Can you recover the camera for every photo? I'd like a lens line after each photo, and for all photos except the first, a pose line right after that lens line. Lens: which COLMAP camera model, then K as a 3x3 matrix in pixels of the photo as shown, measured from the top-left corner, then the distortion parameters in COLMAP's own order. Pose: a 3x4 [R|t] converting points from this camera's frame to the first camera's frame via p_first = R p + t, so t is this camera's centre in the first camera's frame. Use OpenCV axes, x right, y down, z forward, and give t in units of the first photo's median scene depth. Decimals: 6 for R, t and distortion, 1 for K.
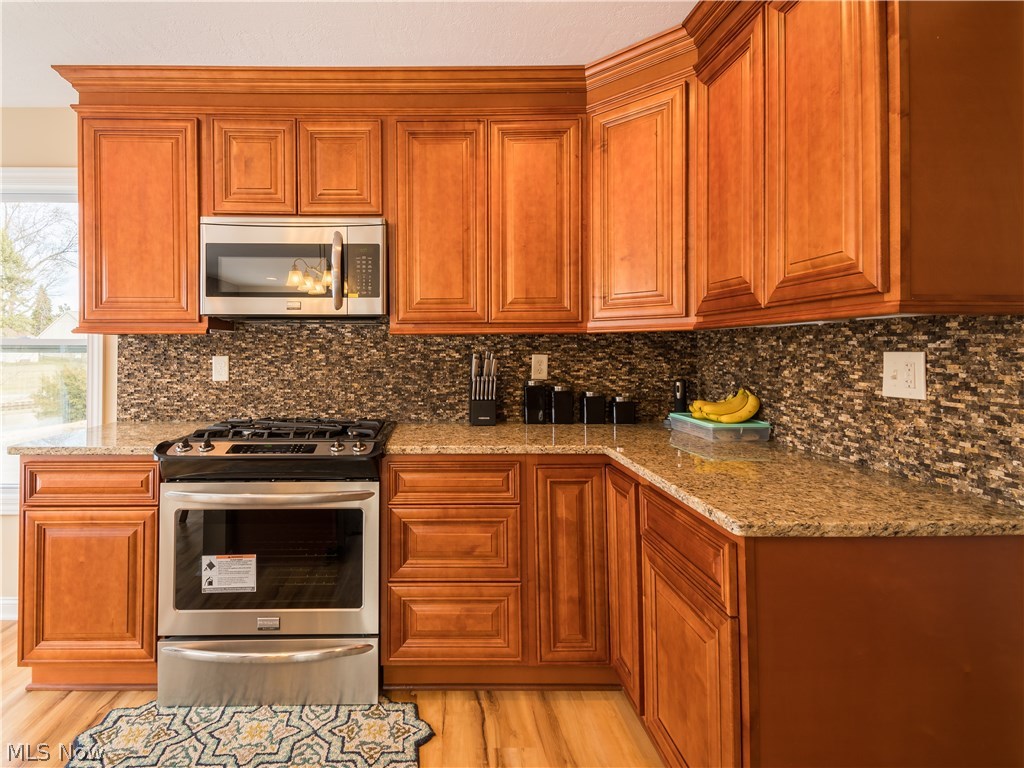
lens RADIAL K [[547.7, 0, 439.6], [0, 547.7, 344.8], [0, 0, 1]] dist [0.057511, -0.039639]
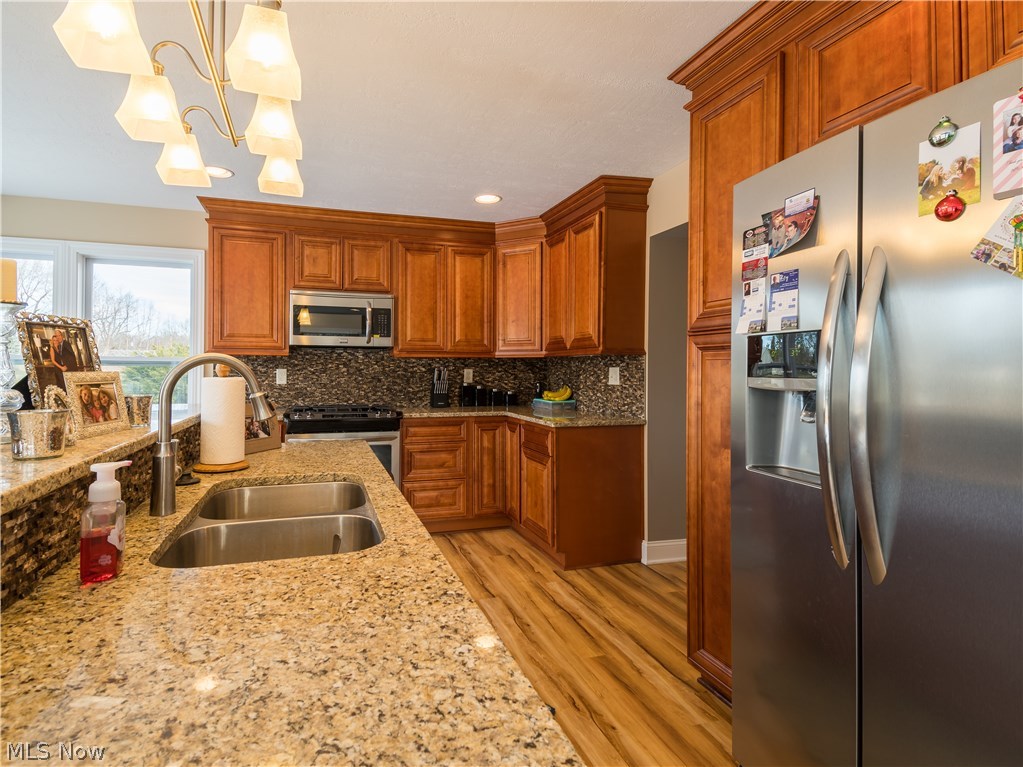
lens RADIAL K [[534.9, 0, 511.5], [0, 534.9, 383.5], [0, 0, 1]] dist [0.027943, -0.000161]
pose [[0.939798, -0.004489, 0.341702, -0.345216], [-0.007781, 0.999373, 0.034528, 0.003972], [-0.341643, -0.035108, 0.939174, -0.849542]]
